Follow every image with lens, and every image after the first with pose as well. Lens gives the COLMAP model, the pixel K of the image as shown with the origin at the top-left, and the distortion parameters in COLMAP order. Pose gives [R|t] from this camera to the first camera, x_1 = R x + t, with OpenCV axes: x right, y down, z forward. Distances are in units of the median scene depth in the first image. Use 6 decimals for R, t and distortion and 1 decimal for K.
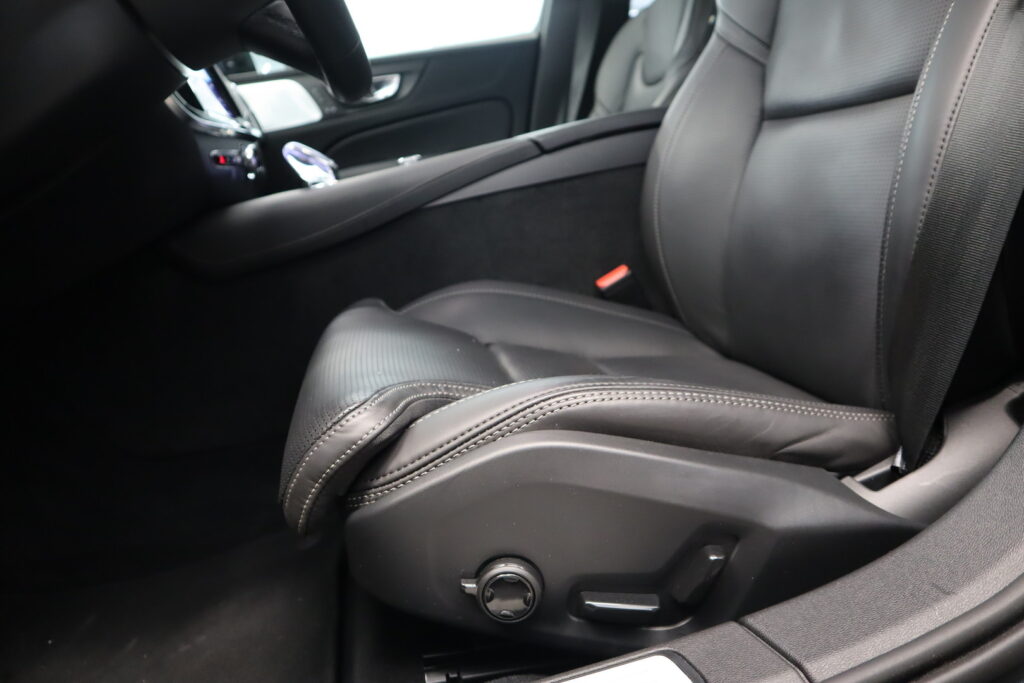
lens RADIAL K [[711.2, 0, 512.0], [0, 711.2, 341.5], [0, 0, 1]] dist [-0.128199, 0.073401]
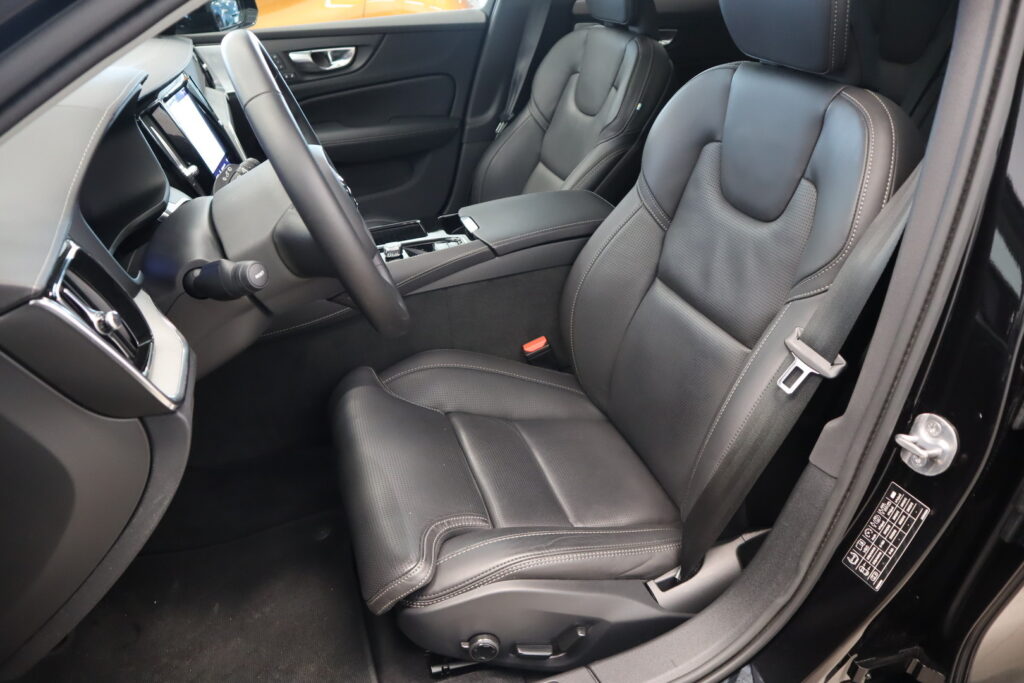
lens RADIAL K [[711.2, 0, 512.0], [0, 711.2, 341.5], [0, 0, 1]] dist [-0.128199, 0.073401]
pose [[0.980472, 0.067712, 0.184632, -0.319903], [-0.118766, 0.952186, 0.281489, -0.967805], [-0.156743, -0.297920, 0.941634, -0.611822]]
